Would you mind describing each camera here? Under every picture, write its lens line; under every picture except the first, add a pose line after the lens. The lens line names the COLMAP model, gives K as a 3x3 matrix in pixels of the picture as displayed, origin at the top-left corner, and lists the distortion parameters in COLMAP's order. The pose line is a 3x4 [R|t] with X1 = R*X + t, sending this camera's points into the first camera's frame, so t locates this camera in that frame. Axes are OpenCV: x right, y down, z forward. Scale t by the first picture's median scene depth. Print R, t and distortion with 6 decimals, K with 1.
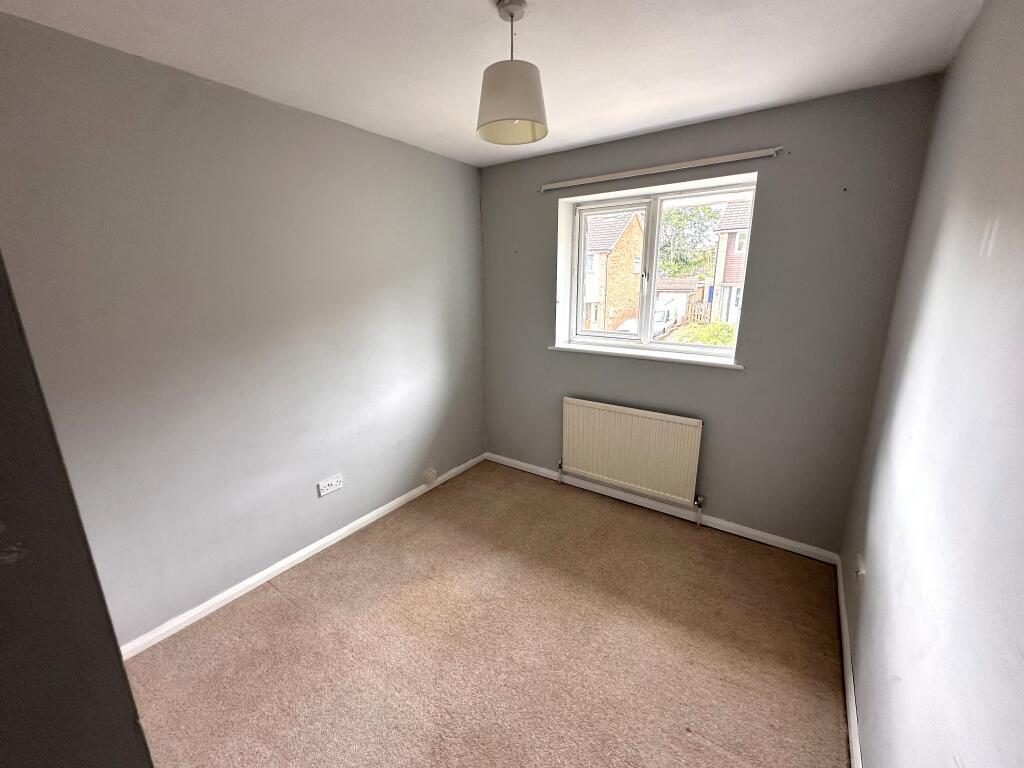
lens RADIAL K [[412.0, 0, 516.0], [0, 412.0, 383.7], [0, 0, 1]] dist [0.002061, -0.000093]
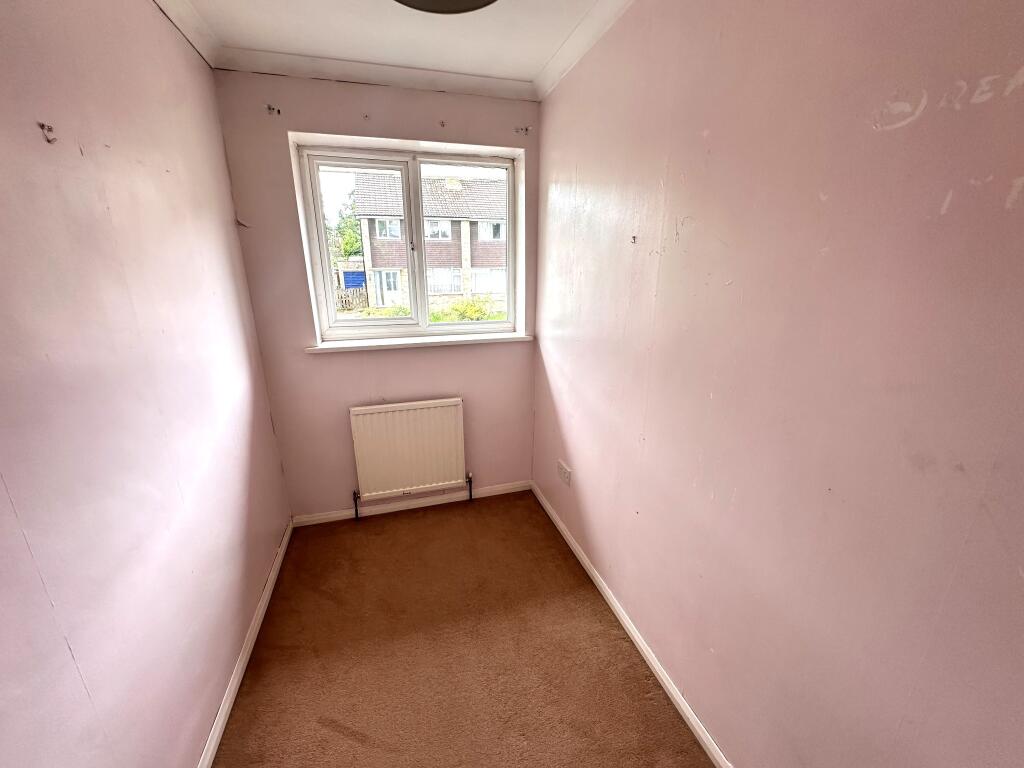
lens RADIAL K [[412.0, 0, 507.3], [0, 412.0, 382.9], [0, 0, 1]] dist [0.002061, -0.000093]
pose [[0.666009, -0.191869, 0.720846, -0.198036], [0.173551, 0.979692, 0.100418, -0.033316], [-0.725474, 0.058224, 0.685782, 0.240134]]
